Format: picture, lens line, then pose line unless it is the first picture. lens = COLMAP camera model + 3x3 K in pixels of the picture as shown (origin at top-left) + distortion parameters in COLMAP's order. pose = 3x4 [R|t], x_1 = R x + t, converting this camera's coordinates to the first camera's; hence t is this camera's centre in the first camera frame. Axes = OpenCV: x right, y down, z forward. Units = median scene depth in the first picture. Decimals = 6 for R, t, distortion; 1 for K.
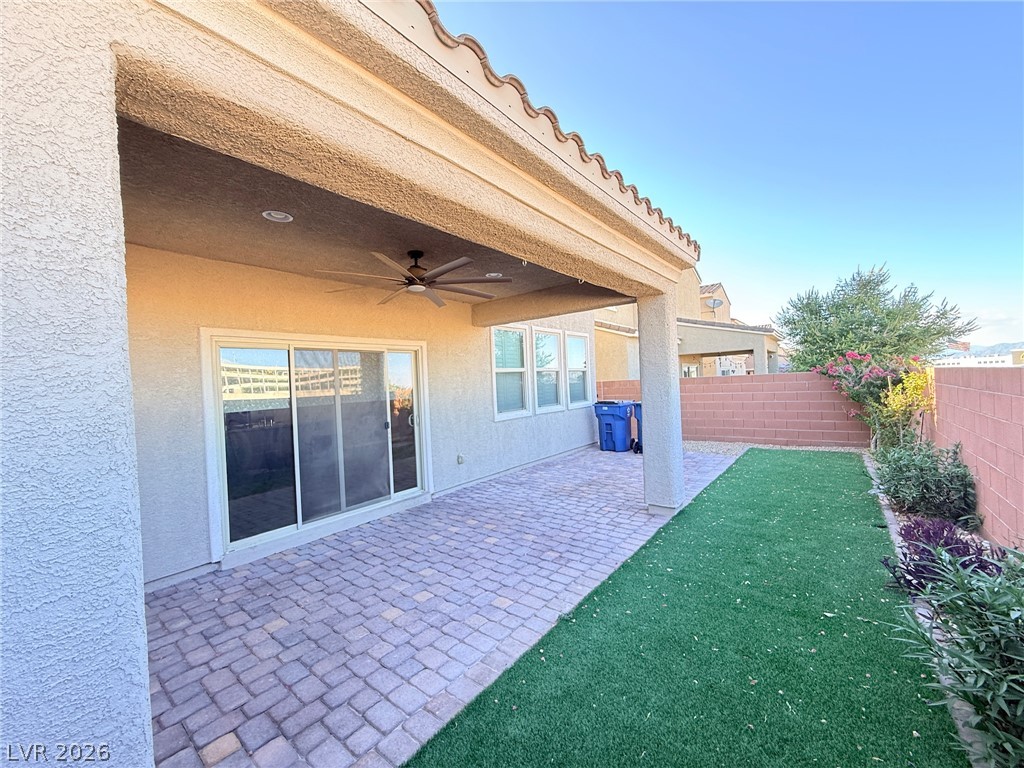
lens RADIAL K [[413.0, 0, 511.2], [0, 413.0, 386.7], [0, 0, 1]] dist [-0.000308, 0.000650]
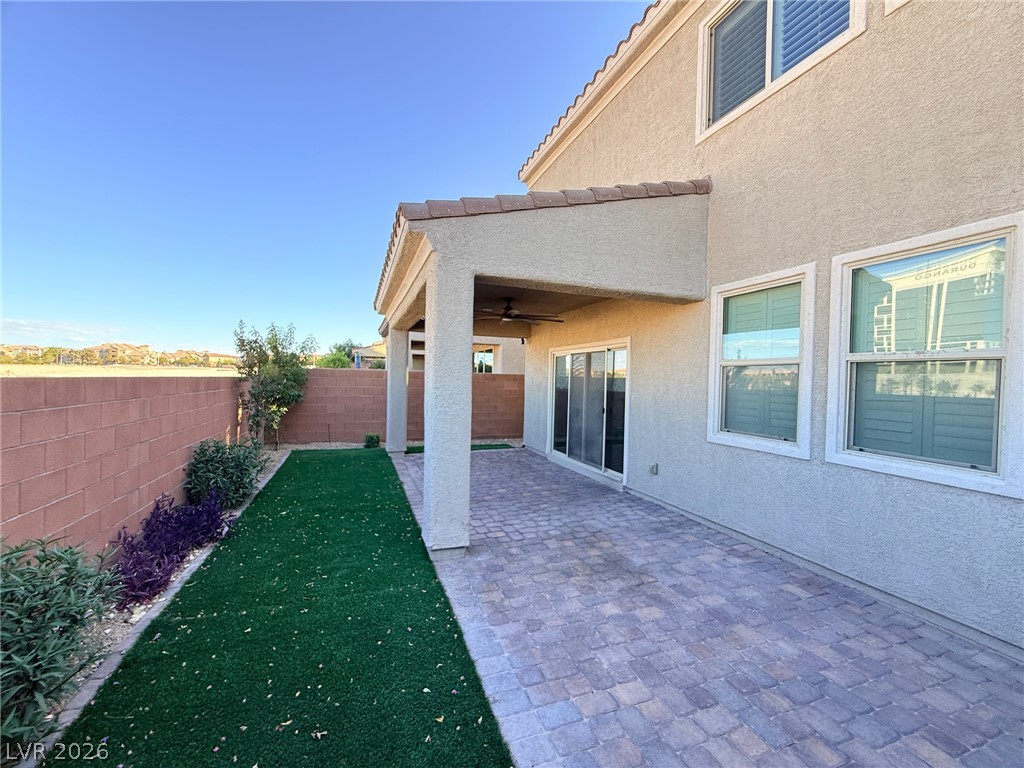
lens RADIAL K [[413.0, 0, 510.7], [0, 413.0, 385.2], [0, 0, 1]] dist [-0.000308, 0.000650]
pose [[-0.523570, 0.045051, -0.850791, 0.856852], [-0.008955, 0.998255, 0.058370, -0.050779], [0.851936, 0.038180, -0.522252, 1.346735]]
